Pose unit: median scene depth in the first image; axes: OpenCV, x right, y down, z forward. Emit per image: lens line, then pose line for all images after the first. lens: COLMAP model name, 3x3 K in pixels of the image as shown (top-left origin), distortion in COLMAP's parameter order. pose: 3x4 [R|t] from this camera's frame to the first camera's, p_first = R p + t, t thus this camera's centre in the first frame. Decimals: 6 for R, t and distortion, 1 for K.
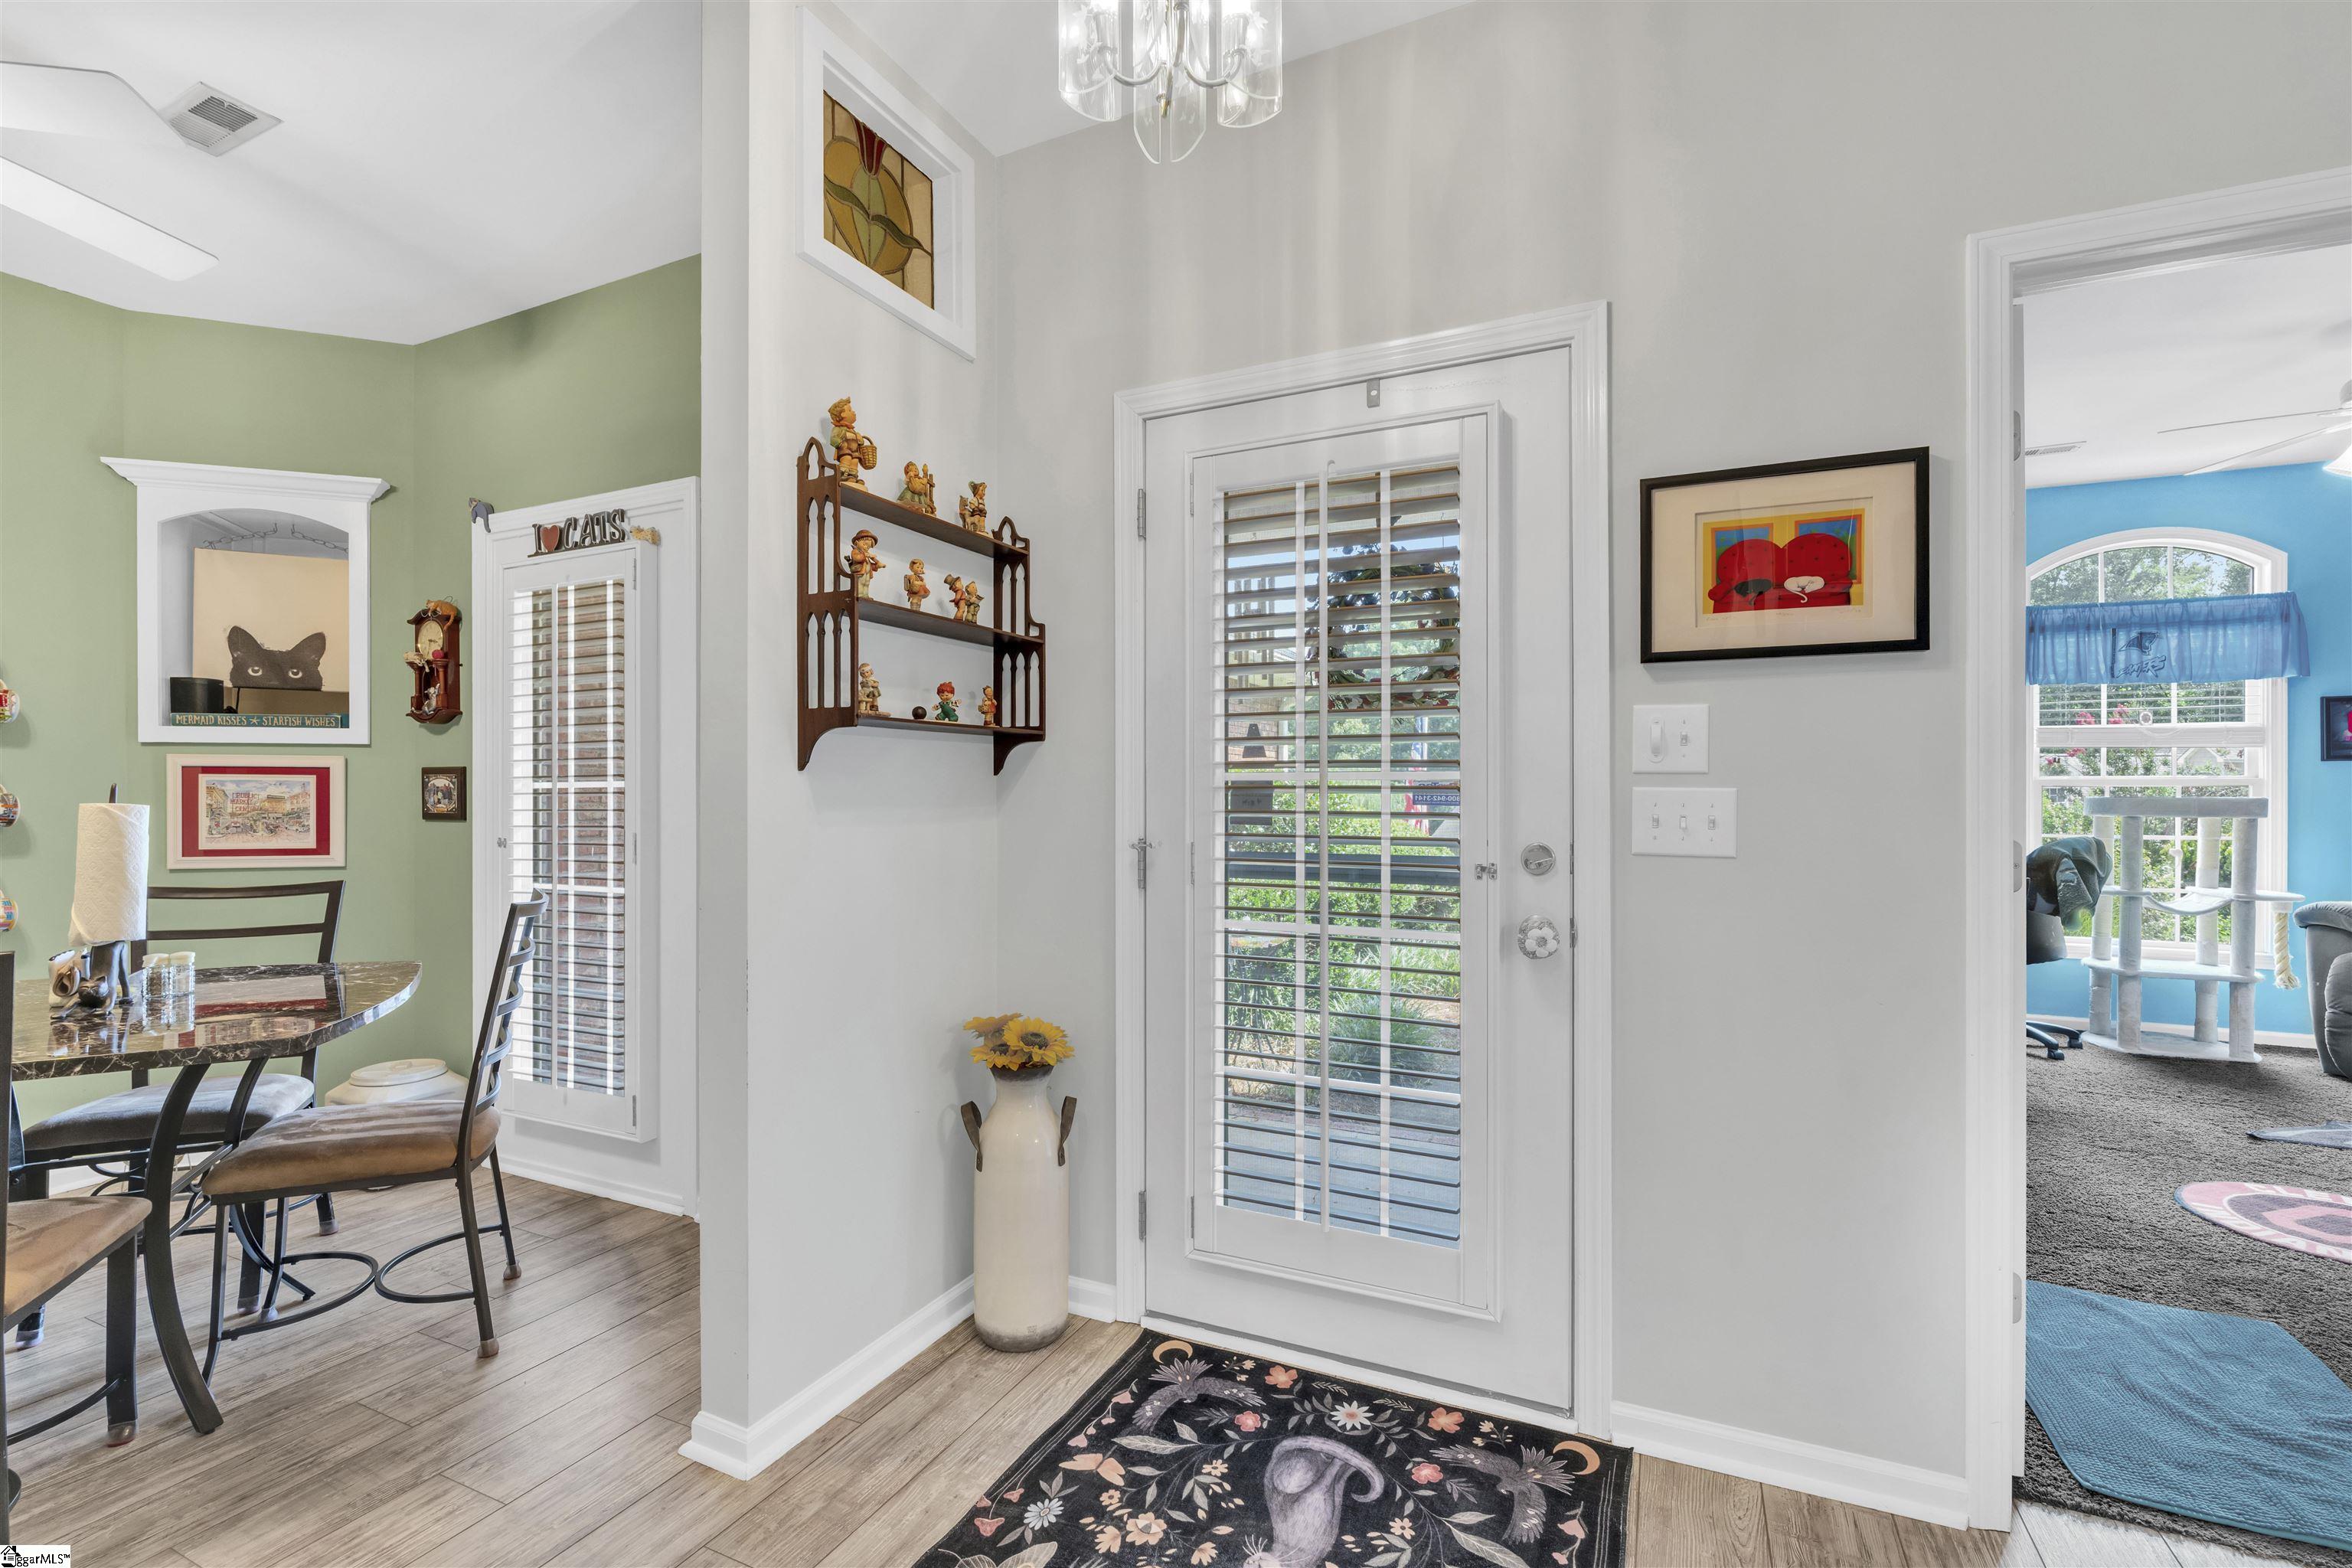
lens RADIAL K [[1045.1, 0, 1188.3], [0, 1045.1, 781.6], [0, 0, 1]] dist [-0.007478, 0.000624]
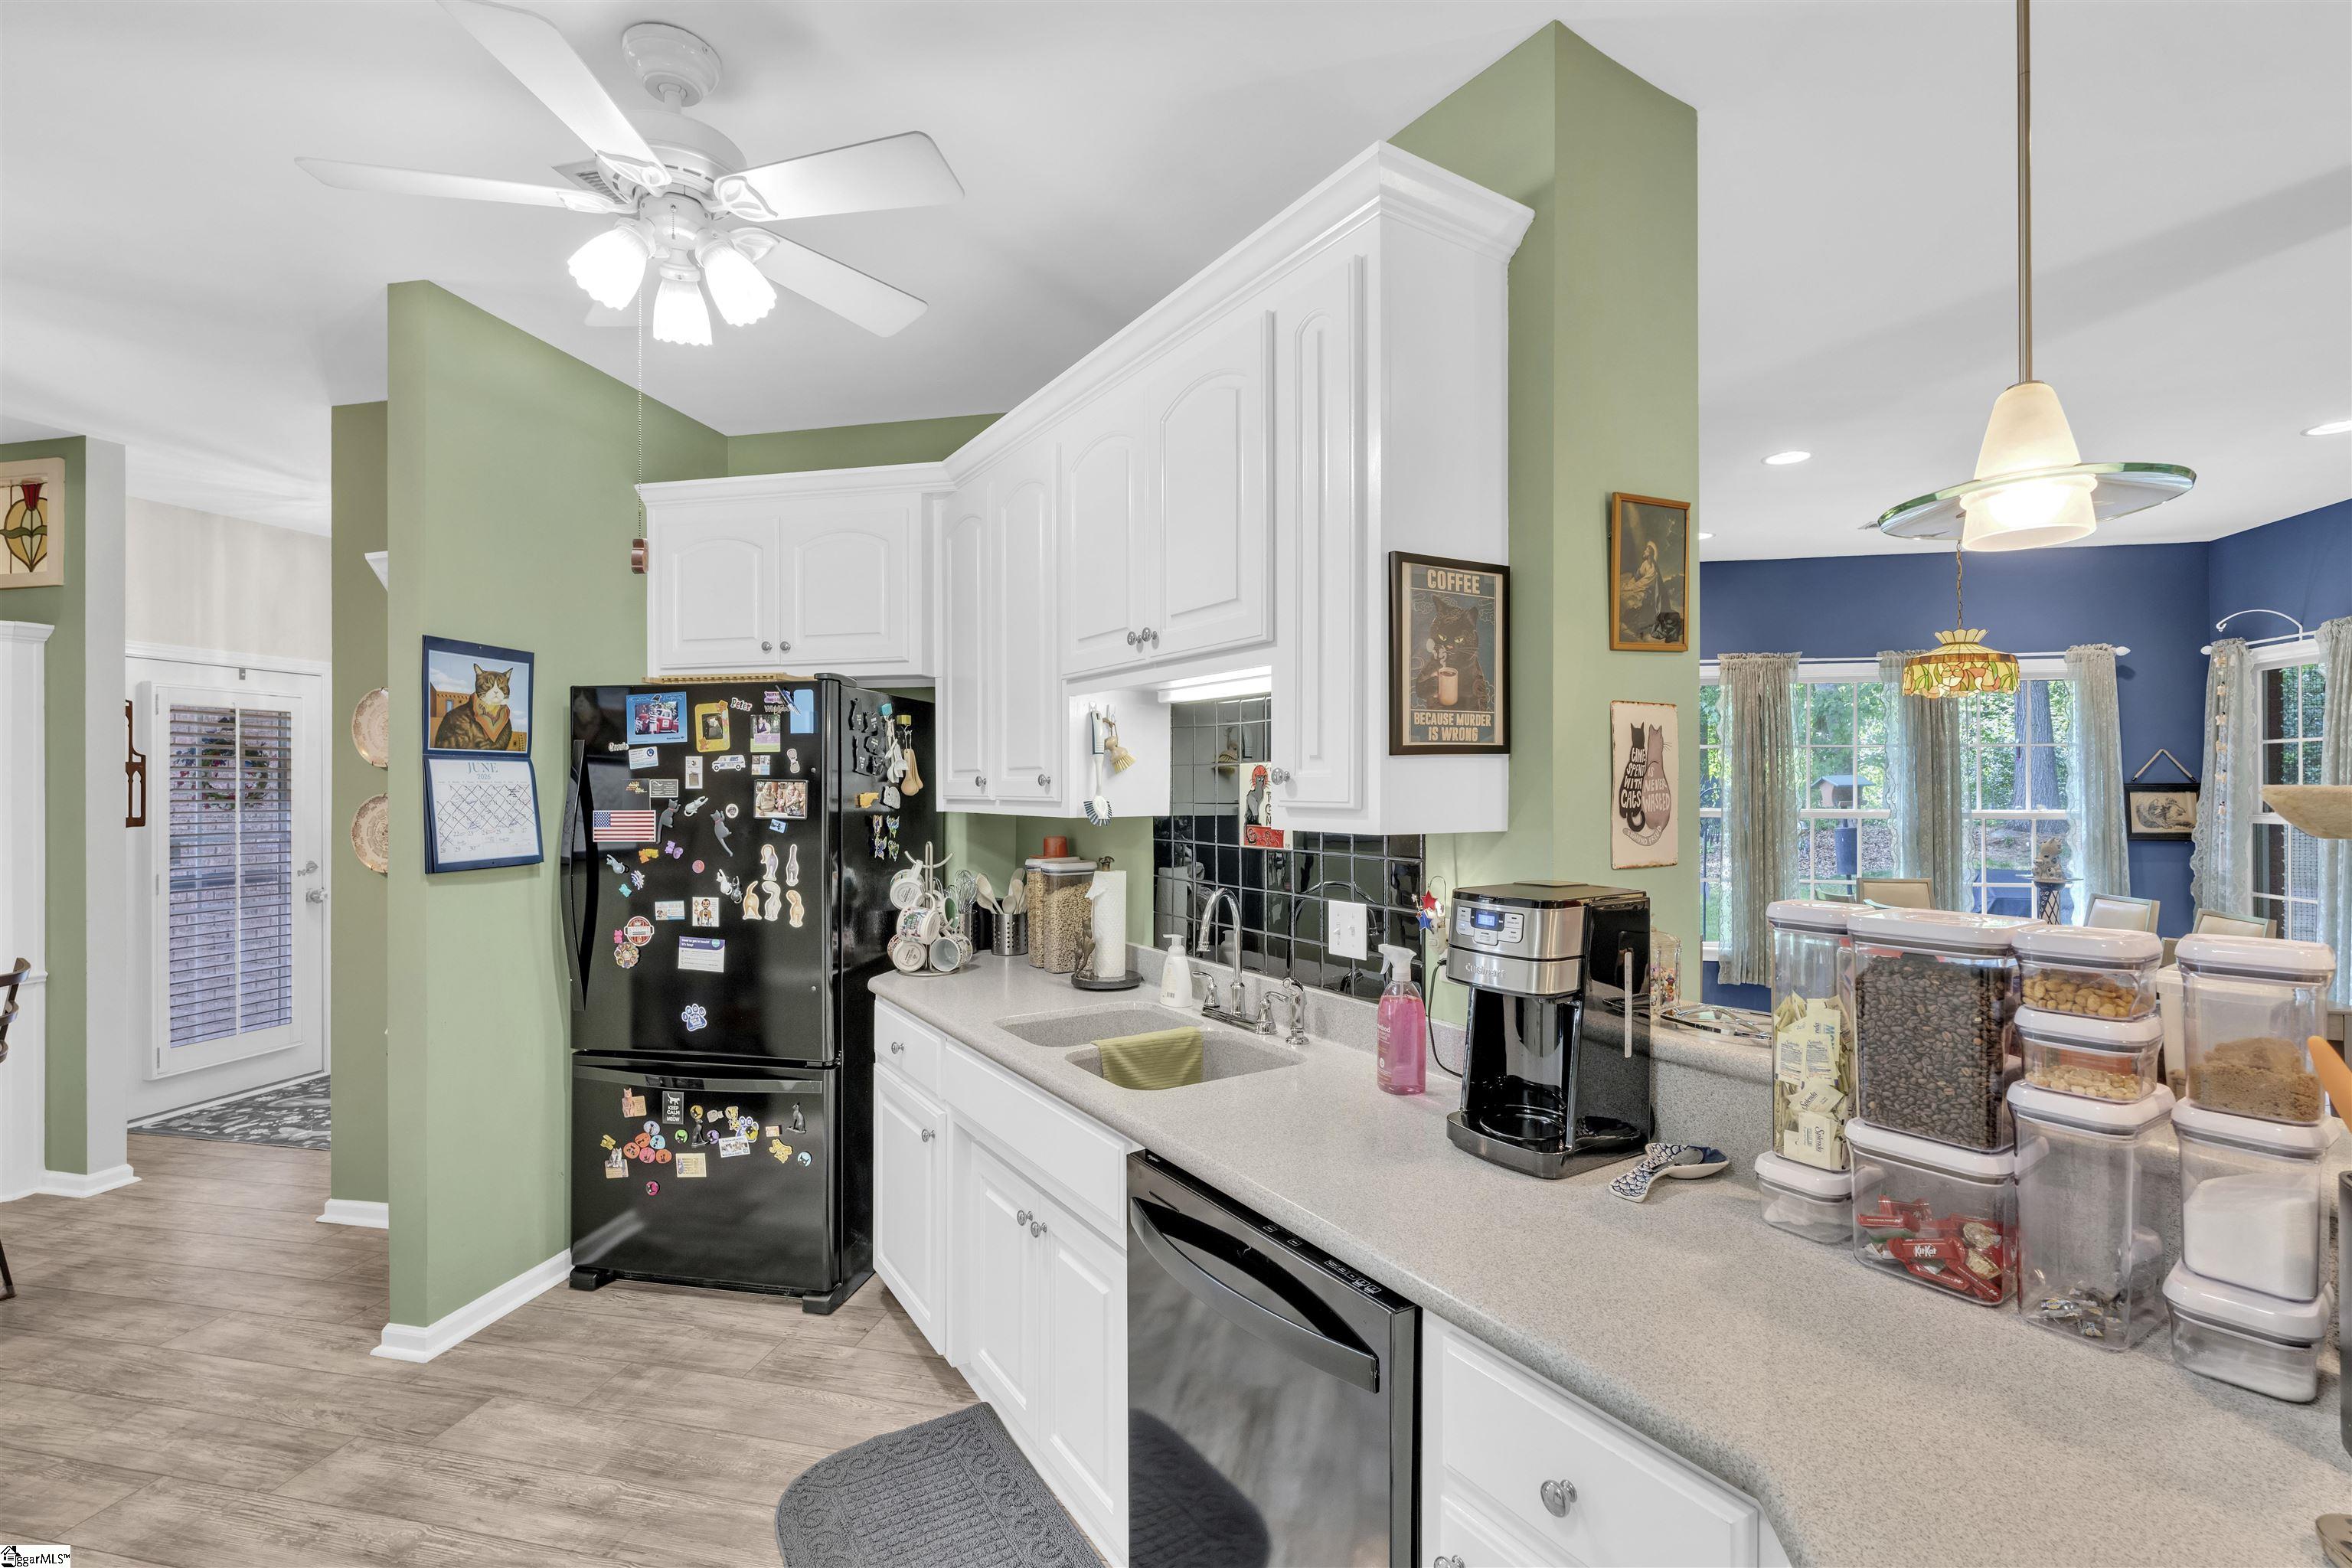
lens RADIAL K [[1030.8, 0, 1176.0], [0, 1030.8, 784.0], [0, 0, 1]] dist [-0.004767, -0.000044]
pose [[-0.224412, 0.001360, 0.974493, -1.631906], [0.002255, 0.999997, -0.000877, -0.077579], [-0.974492, 0.002000, -0.224415, -0.335409]]
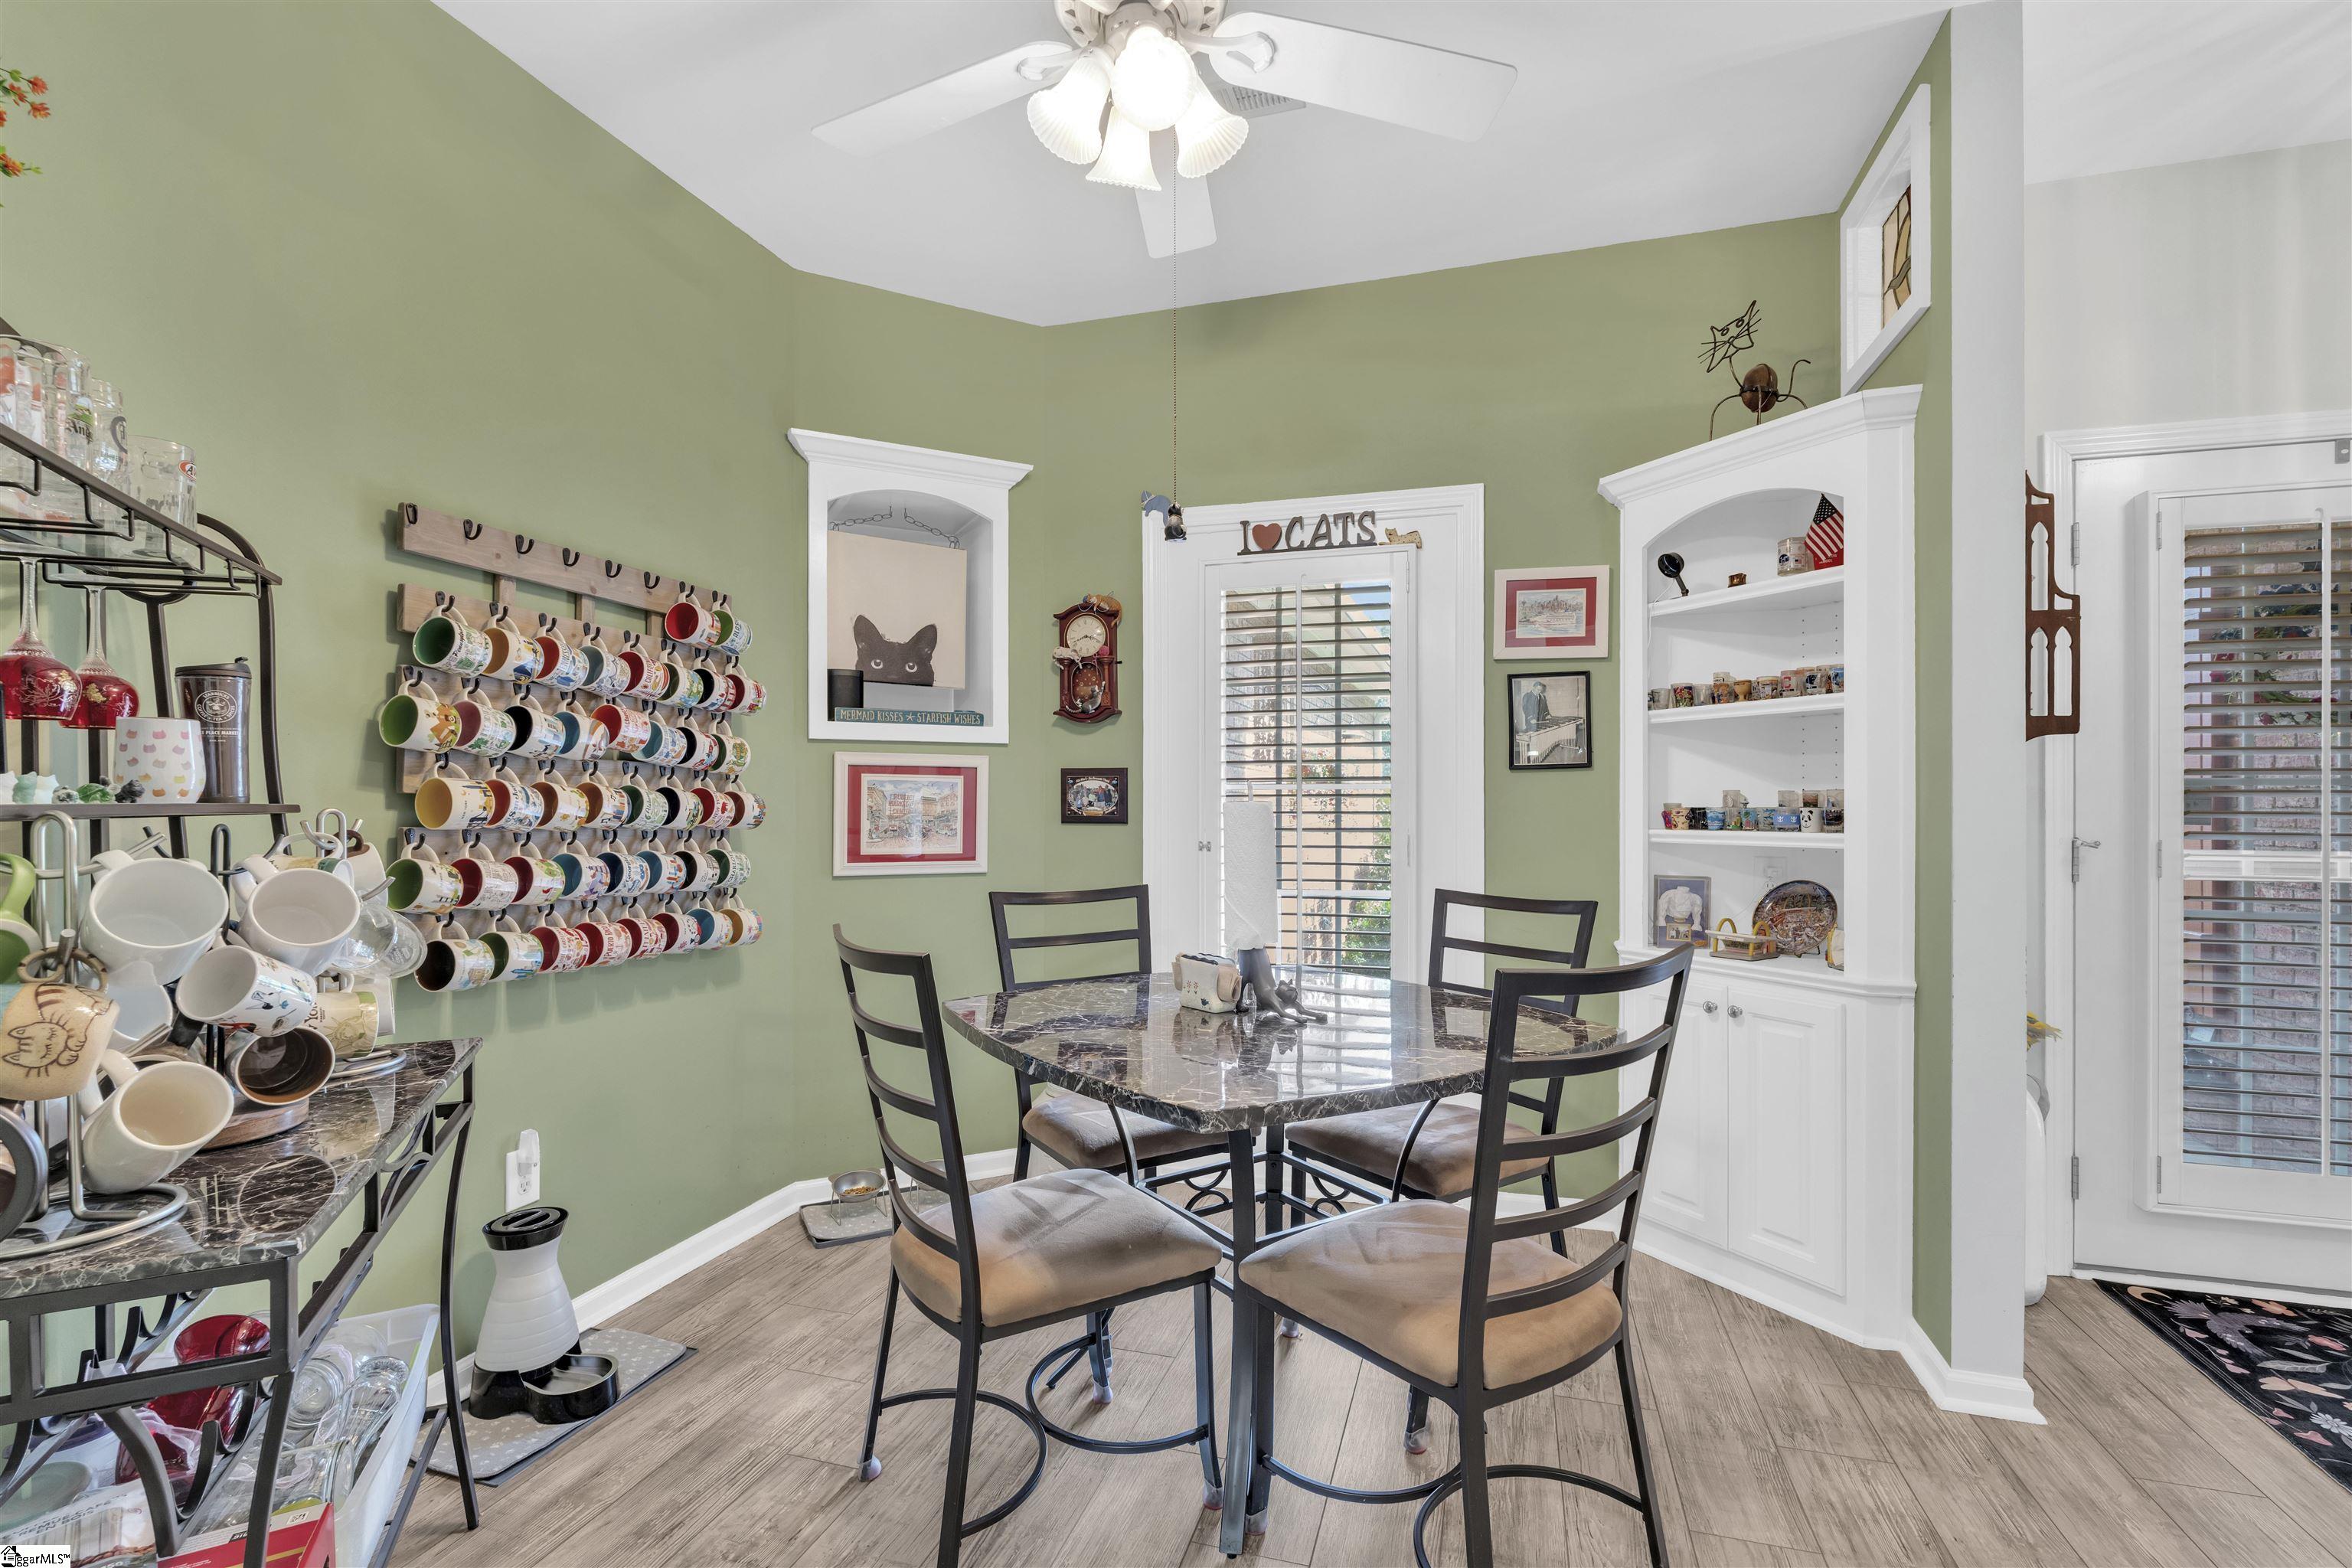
lens RADIAL K [[1064.6, 0, 1176.0], [0, 1064.6, 784.0], [0, 0, 1]] dist [-0.001634, -0.000215]
pose [[0.989311, 0.004606, 0.145750, -0.821150], [-0.004023, 0.999983, -0.004297, 0.004829], [-0.145767, 0.003665, 0.989312, 0.015220]]
